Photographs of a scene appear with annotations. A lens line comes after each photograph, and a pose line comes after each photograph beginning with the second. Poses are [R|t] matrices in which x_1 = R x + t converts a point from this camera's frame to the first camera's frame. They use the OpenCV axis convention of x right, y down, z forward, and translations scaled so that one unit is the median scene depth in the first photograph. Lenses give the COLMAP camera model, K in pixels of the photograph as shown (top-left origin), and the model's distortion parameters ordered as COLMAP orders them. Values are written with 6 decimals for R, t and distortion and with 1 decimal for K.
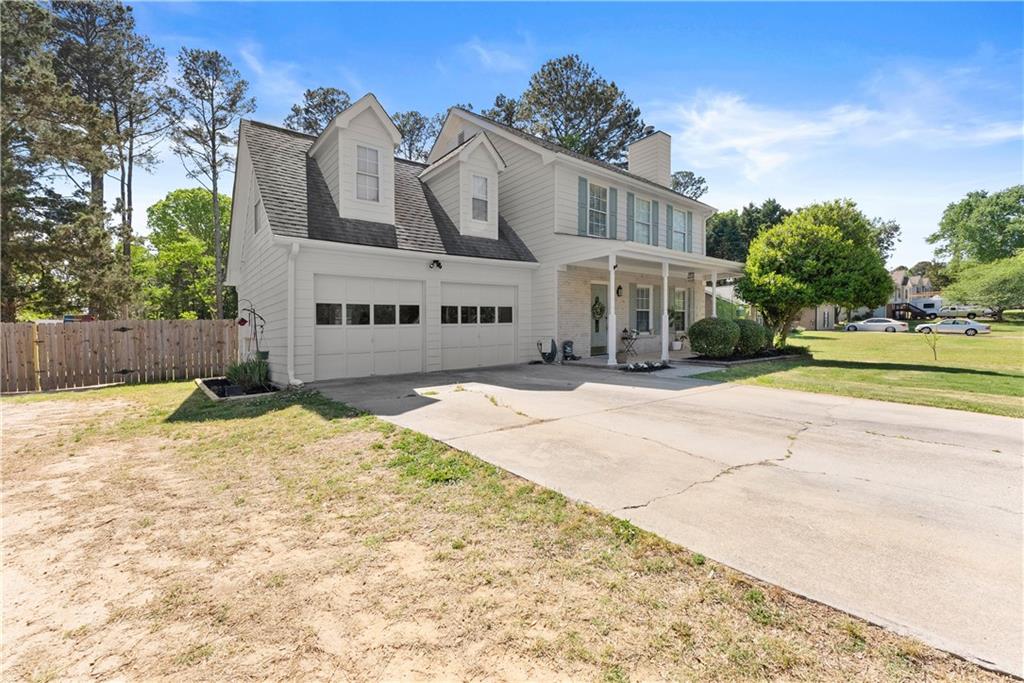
lens RADIAL K [[429.3, 0, 516.2], [0, 429.3, 330.7], [0, 0, 1]] dist [-0.000831, 0.000130]
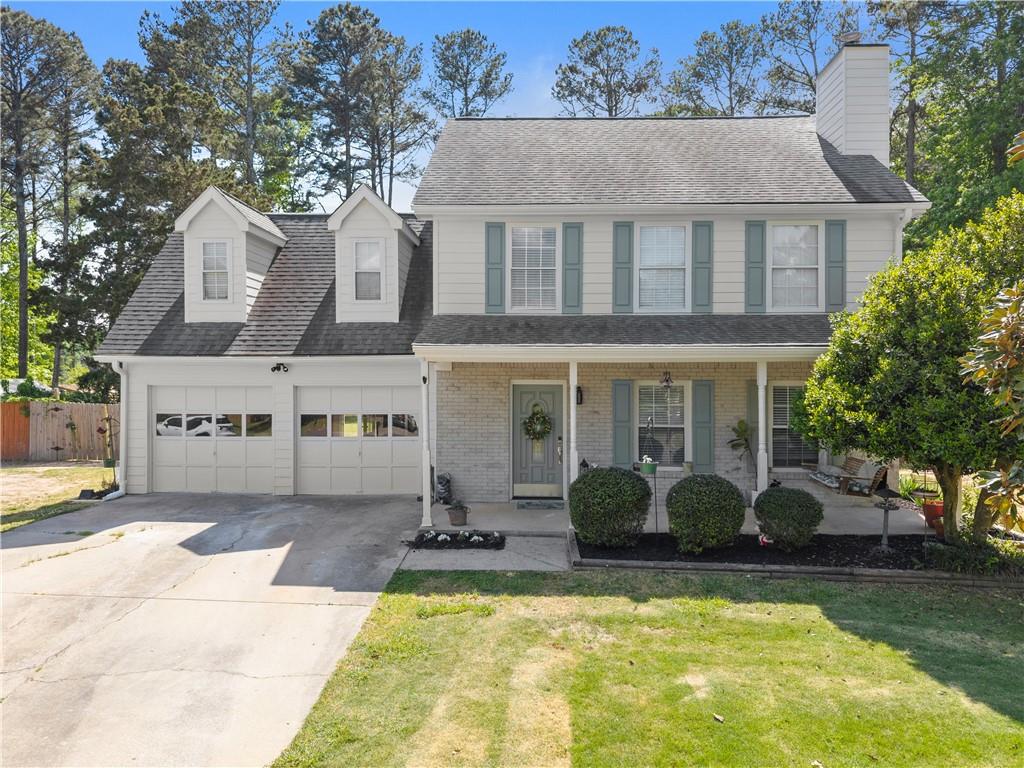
lens RADIAL K [[709.6, 0, 504.2], [0, 709.6, 365.8], [0, 0, 1]] dist [0.002713, 0.000960]
pose [[0.744845, 0.026751, -0.666701, 1.098823], [-0.023238, 0.999630, 0.014148, -0.197035], [0.666832, 0.004955, 0.745191, 0.287730]]
